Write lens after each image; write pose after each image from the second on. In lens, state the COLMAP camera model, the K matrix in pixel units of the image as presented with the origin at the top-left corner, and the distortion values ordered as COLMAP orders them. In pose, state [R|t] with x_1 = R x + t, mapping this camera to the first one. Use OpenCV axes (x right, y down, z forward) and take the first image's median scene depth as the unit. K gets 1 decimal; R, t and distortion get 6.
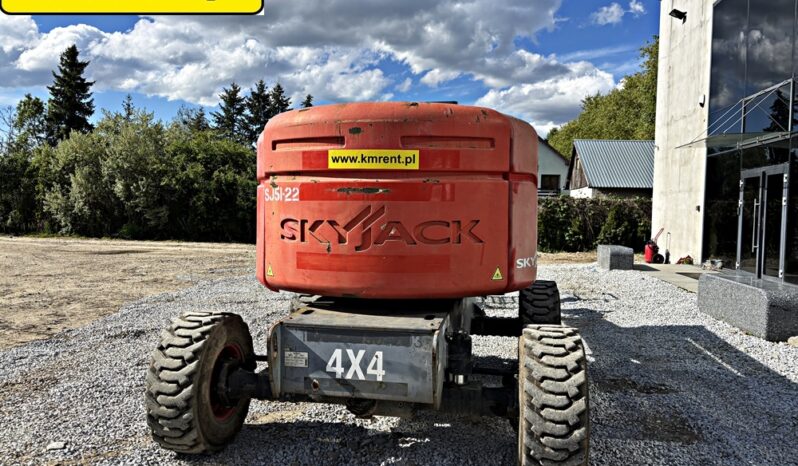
lens RADIAL K [[606.7, 0, 396.0], [0, 606.7, 235.8], [0, 0, 1]] dist [0.041768, -0.044460]
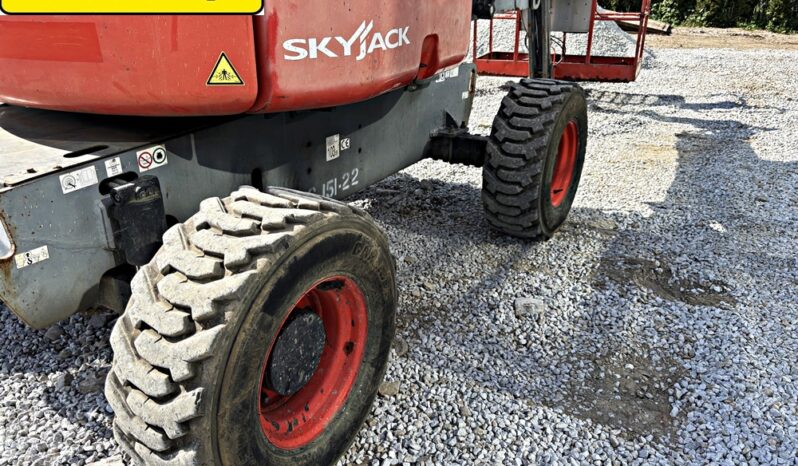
lens RADIAL K [[606.7, 0, 395.8], [0, 606.7, 242.5], [0, 0, 1]] dist [0.041768, -0.044460]
pose [[0.942072, 0.144720, -0.302583, 0.352447], [-0.024615, 0.929524, 0.367939, 0.007585], [0.334506, -0.339177, 0.879241, 0.455225]]
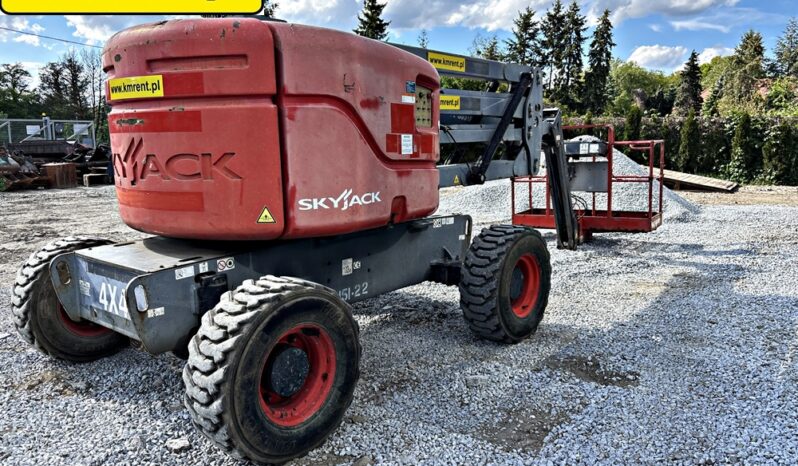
lens RADIAL K [[606.7, 0, 397.2], [0, 606.7, 237.8], [0, 0, 1]] dist [0.041768, -0.044460]
pose [[0.878905, 0.063084, -0.472807, 0.579173], [-0.006473, 0.992702, 0.120417, -0.008741], [0.476953, -0.102775, 0.872899, 0.254584]]
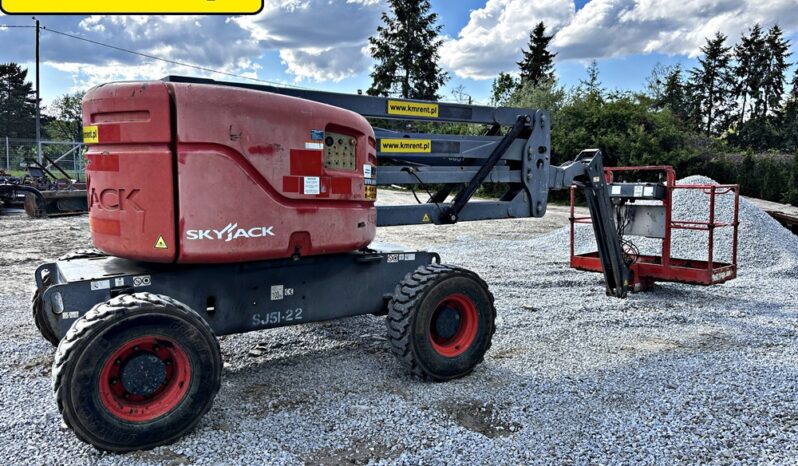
lens RADIAL K [[606.7, 0, 392.3], [0, 606.7, 230.1], [0, 0, 1]] dist [0.041768, -0.044460]
pose [[0.703290, 0.077595, -0.706656, 0.914648], [-0.041917, 0.996822, 0.067740, -0.034612], [0.709666, -0.018020, 0.704307, 0.426151]]
